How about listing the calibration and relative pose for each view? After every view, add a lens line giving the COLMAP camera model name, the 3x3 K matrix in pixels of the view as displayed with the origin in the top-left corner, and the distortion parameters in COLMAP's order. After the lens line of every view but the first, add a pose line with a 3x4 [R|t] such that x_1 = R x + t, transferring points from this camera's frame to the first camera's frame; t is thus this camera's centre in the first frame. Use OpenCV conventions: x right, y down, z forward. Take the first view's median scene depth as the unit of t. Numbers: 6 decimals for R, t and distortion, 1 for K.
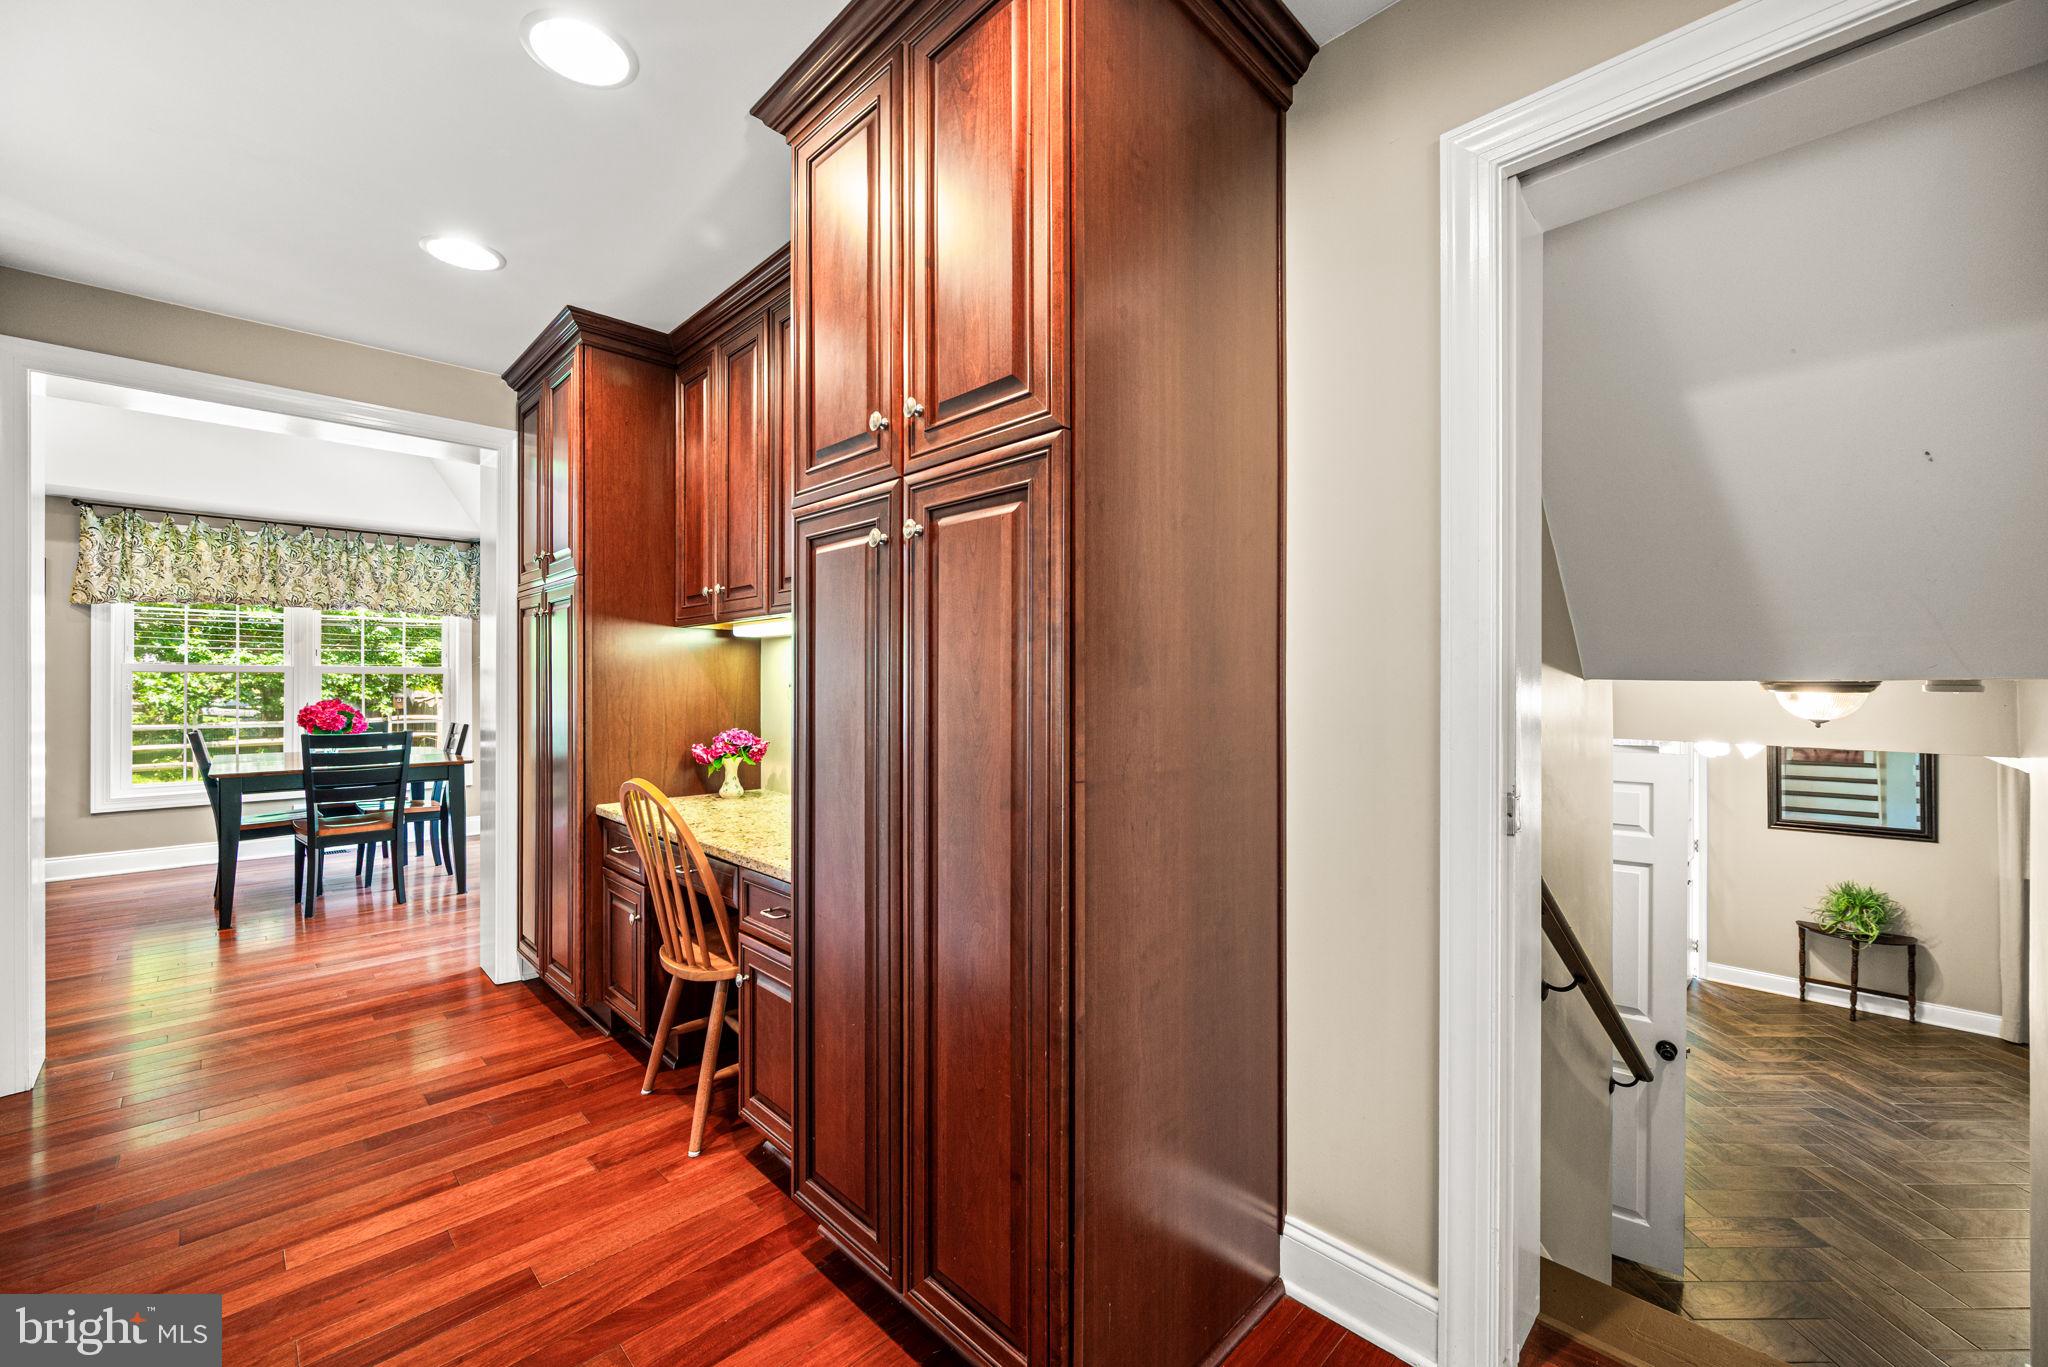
lens RADIAL K [[823.9, 0, 1024.0], [0, 823.9, 680.4], [0, 0, 1]] dist [0.002486, 0.000386]
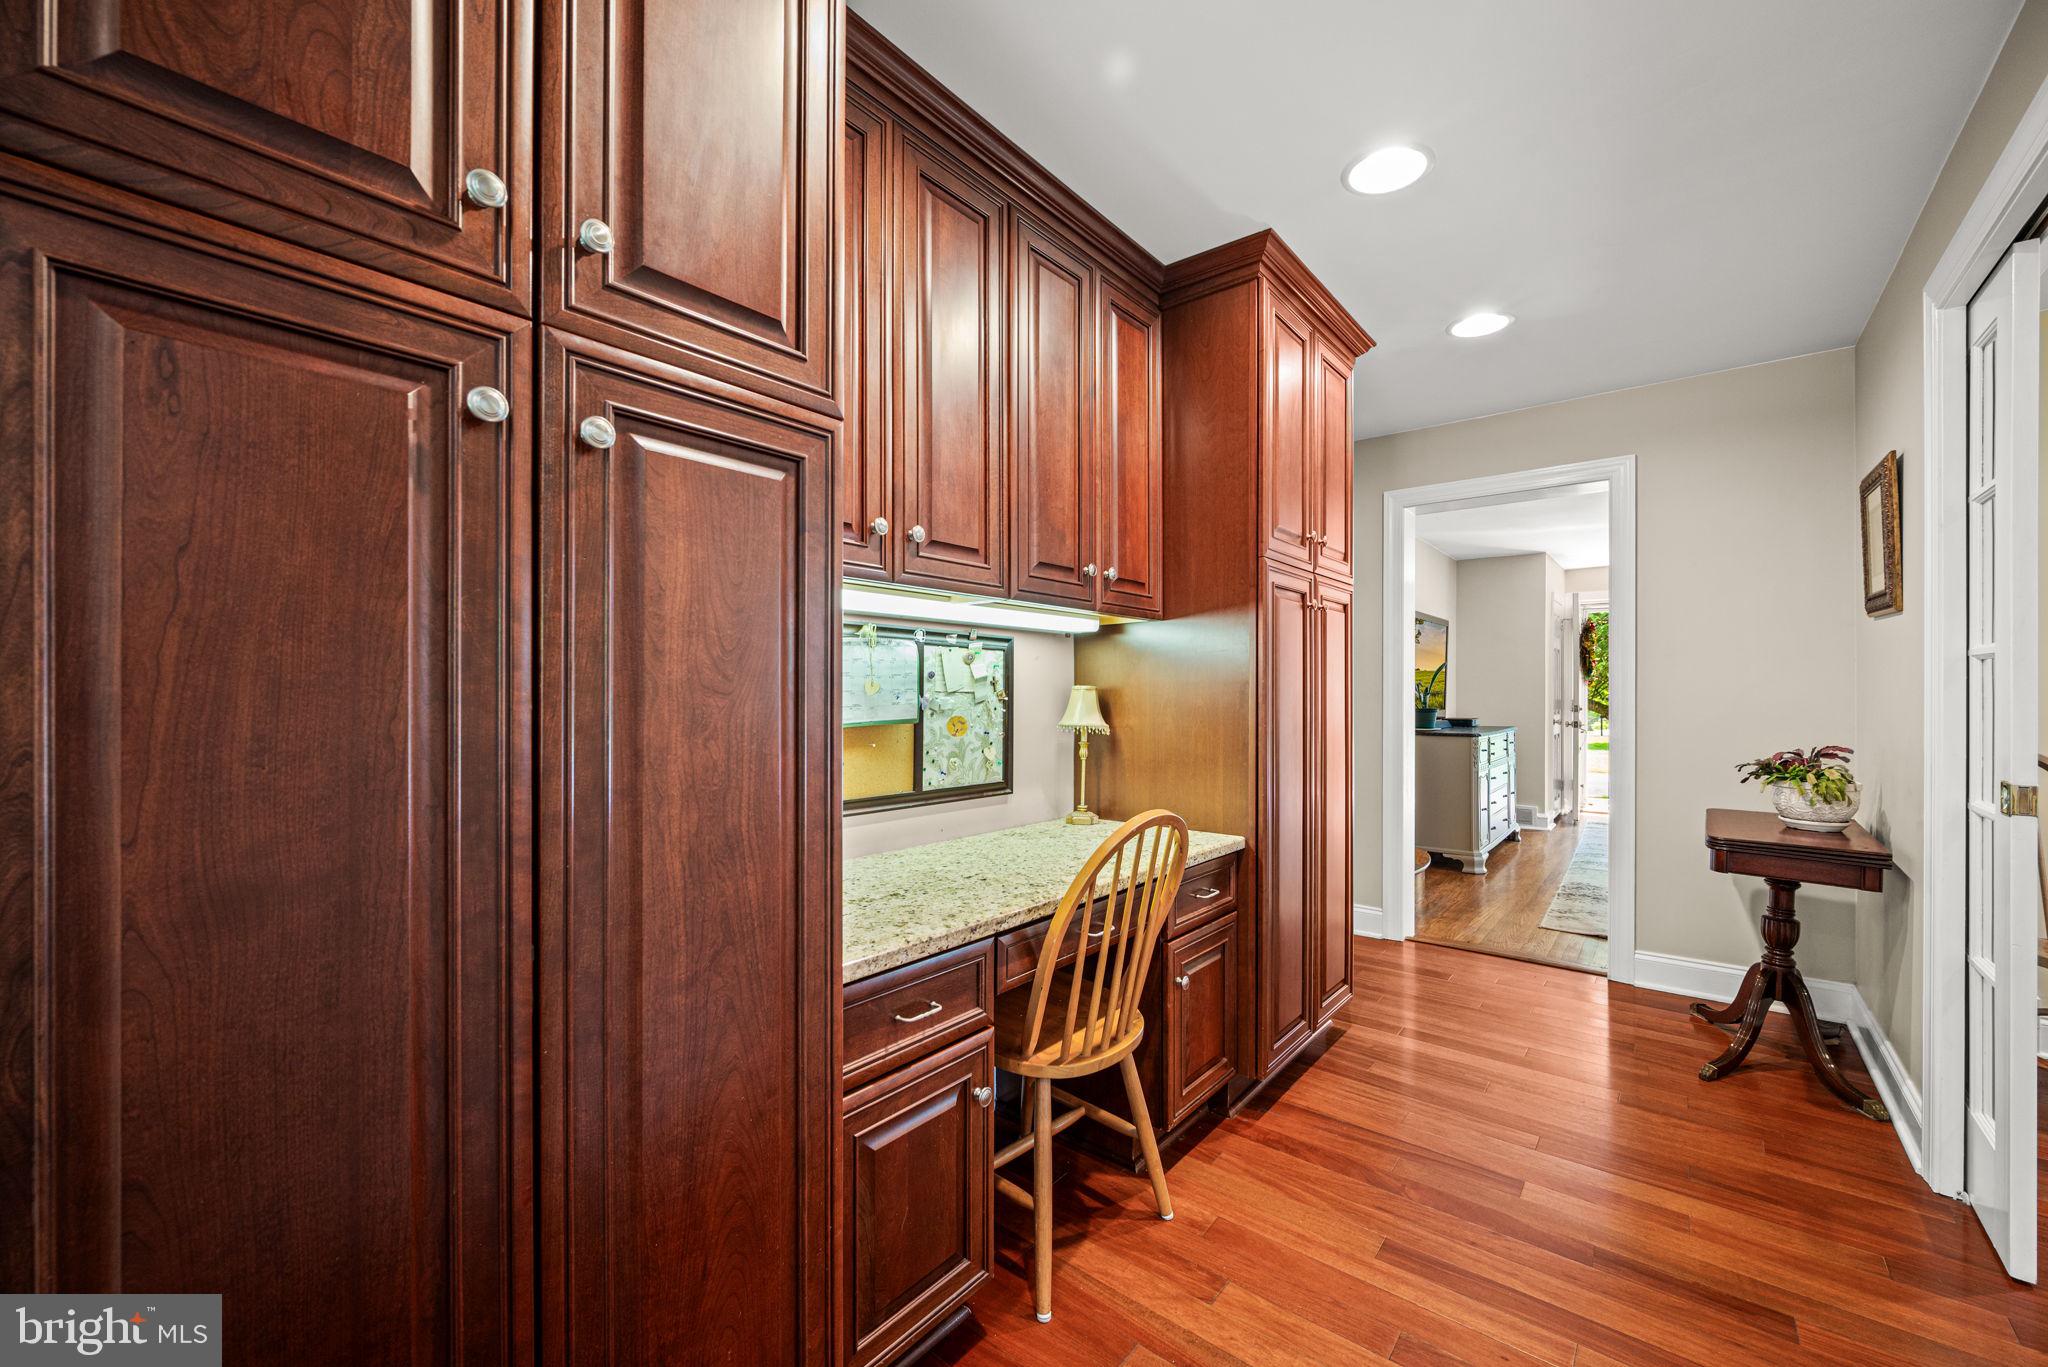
lens RADIAL K [[804.9, 0, 1034.3], [0, 804.9, 694.6], [0, 0, 1]] dist [0.000571, -0.000051]
pose [[-0.113107, 0.001582, 0.993582, -1.306833], [-0.007093, 0.999972, -0.002400, 0.012693], [-0.993557, -0.007319, -0.113093, 1.301131]]
